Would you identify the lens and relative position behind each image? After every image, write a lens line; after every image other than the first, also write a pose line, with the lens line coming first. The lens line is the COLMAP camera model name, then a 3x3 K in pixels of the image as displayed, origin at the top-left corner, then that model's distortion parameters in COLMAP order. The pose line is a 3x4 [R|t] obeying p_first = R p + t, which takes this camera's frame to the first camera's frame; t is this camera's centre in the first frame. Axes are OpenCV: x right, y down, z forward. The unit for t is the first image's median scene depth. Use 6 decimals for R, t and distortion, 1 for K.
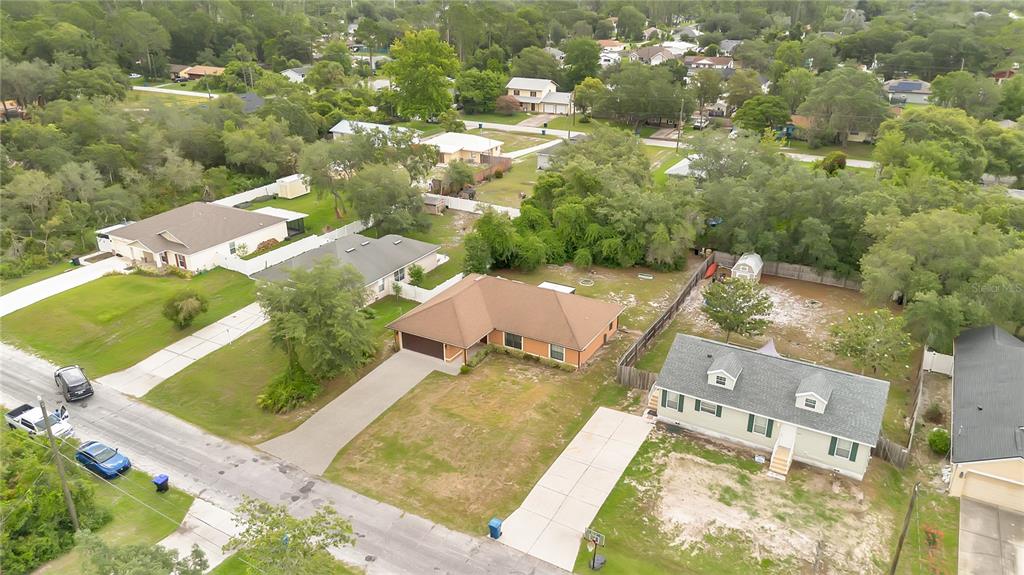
lens RADIAL K [[723.4, 0, 512.0], [0, 723.4, 287.5], [0, 0, 1]] dist [0.024270, -0.001560]
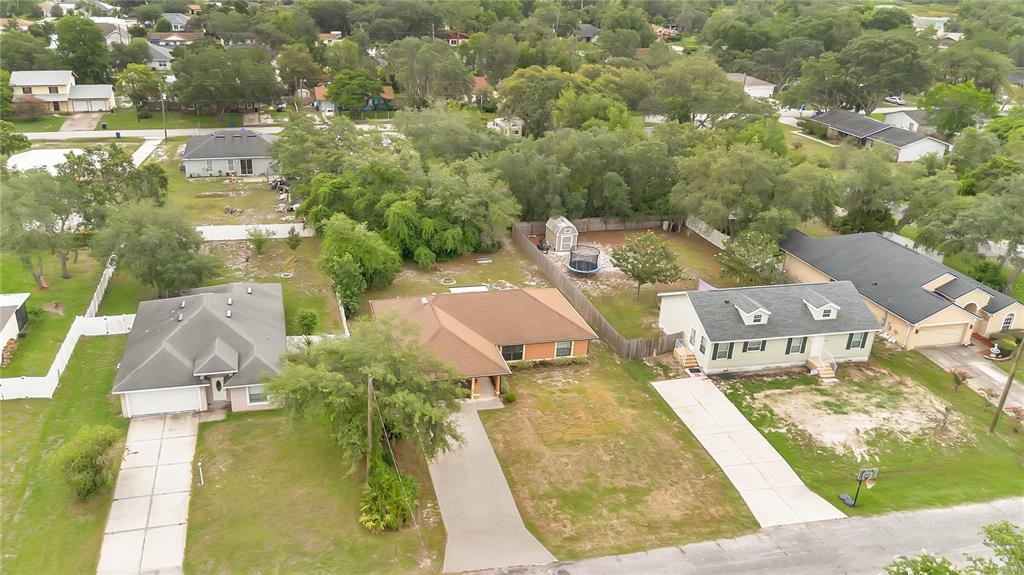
lens RADIAL K [[789.9, 0, 424.5], [0, 789.9, 286.0], [0, 0, 1]] dist [0.032488, 0.000900]
pose [[0.755791, -0.246923, 0.606473, -0.688785], [0.243451, 0.965746, 0.089810, -0.127860], [-0.607875, 0.079769, 0.790016, 0.294934]]
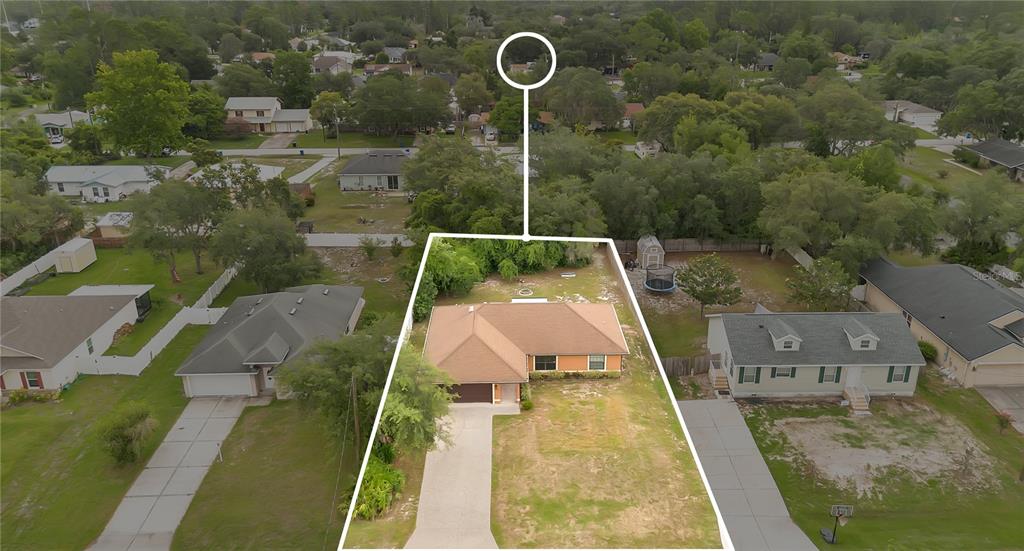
lens RADIAL K [[733.5, 0, 511.3], [0, 733.5, 262.1], [0, 0, 1]] dist [0.031330, -0.005714]
pose [[0.861358, -0.185543, 0.472902, -0.491449], [0.206882, 0.978341, 0.007031, -0.075978], [-0.463964, 0.091779, 0.881087, 0.165114]]
